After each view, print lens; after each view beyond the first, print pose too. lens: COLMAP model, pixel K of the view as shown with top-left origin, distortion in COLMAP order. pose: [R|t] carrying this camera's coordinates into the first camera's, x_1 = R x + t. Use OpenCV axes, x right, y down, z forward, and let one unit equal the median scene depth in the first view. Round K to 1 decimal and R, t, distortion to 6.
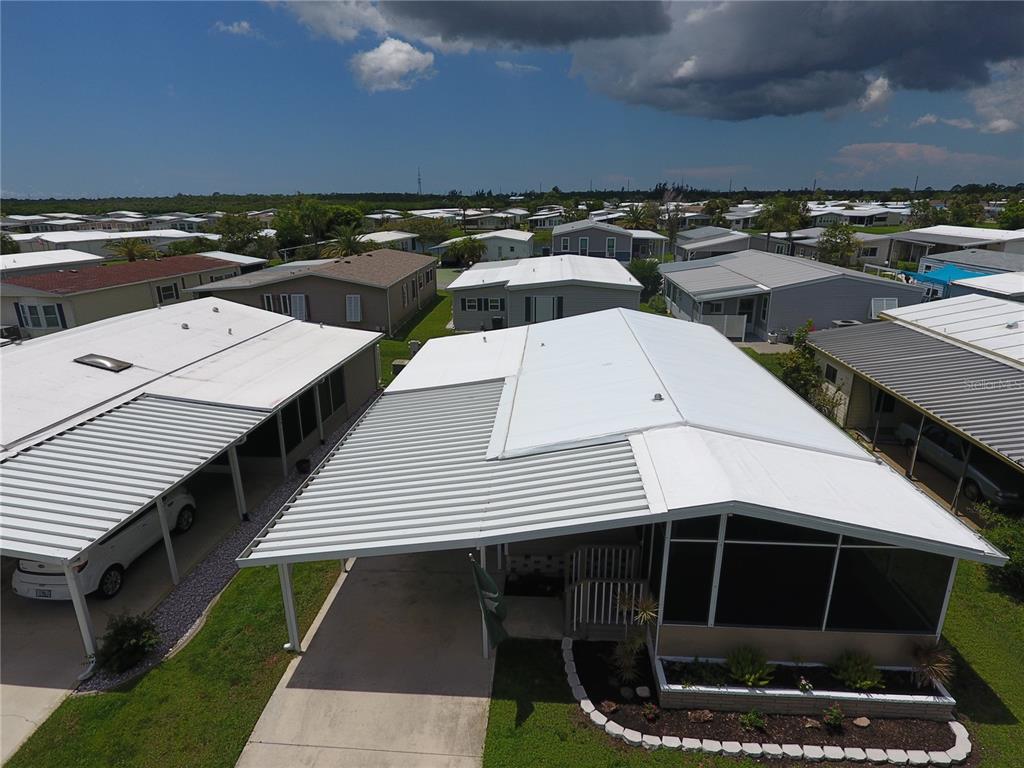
lens RADIAL K [[601.5, 0, 509.0], [0, 601.5, 389.1], [0, 0, 1]] dist [-0.004193, 0.000464]
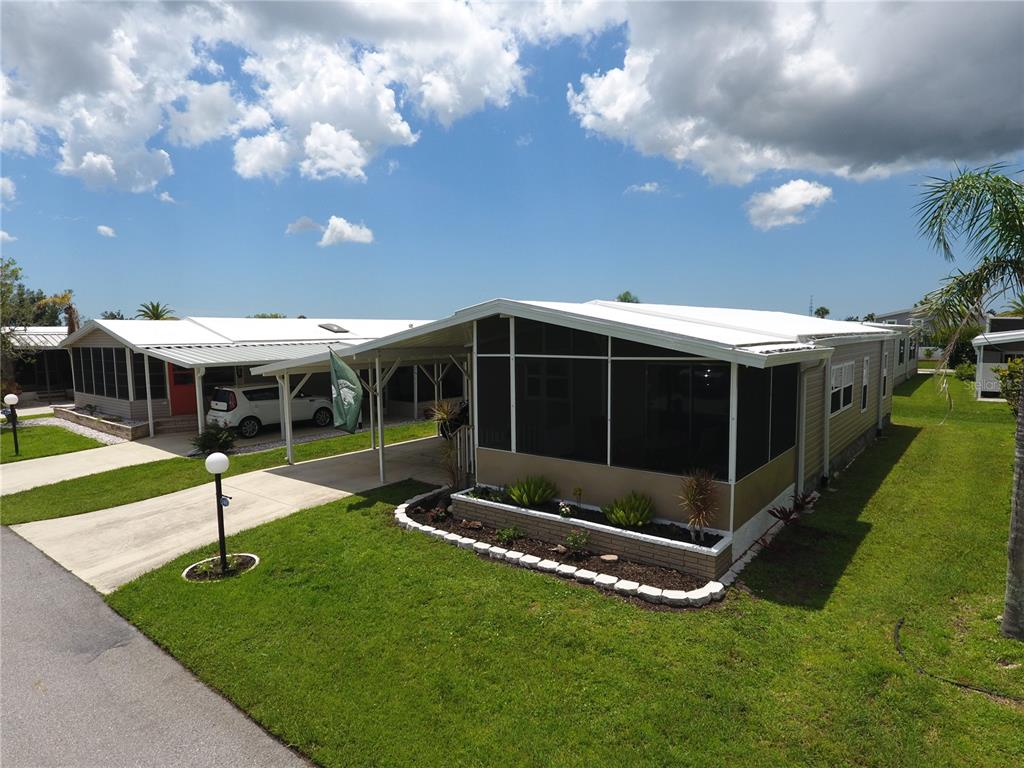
lens RADIAL K [[601.5, 0, 511.7], [0, 601.5, 393.3], [0, 0, 1]] dist [-0.004193, 0.000464]
pose [[0.824236, 0.052975, -0.563764, 0.836515], [-0.165037, 0.974863, -0.149683, 0.420285], [0.541663, 0.216416, 0.812260, 0.148808]]
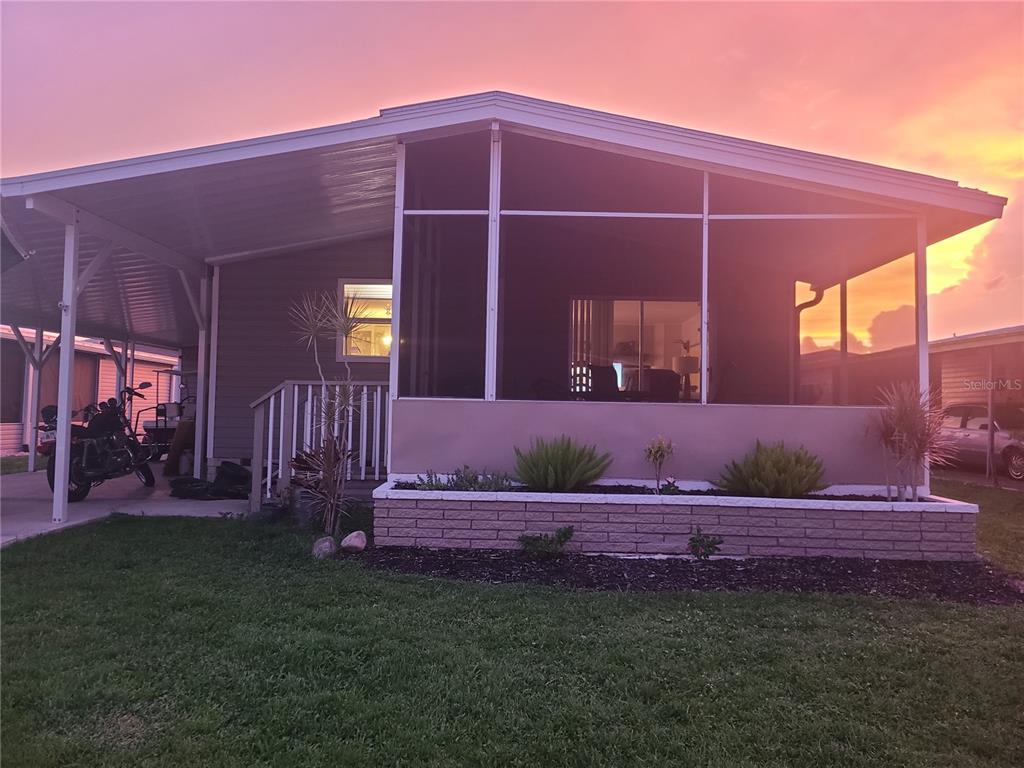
lens RADIAL K [[762.9, 0, 508.4], [0, 762.9, 384.9], [0, 0, 1]] dist [0.052014, -0.026127]
pose [[0.998415, 0.029708, 0.047791, 0.299091], [-0.011953, 0.941870, -0.335765, 0.562341], [-0.054988, 0.334662, 0.940733, 0.353934]]
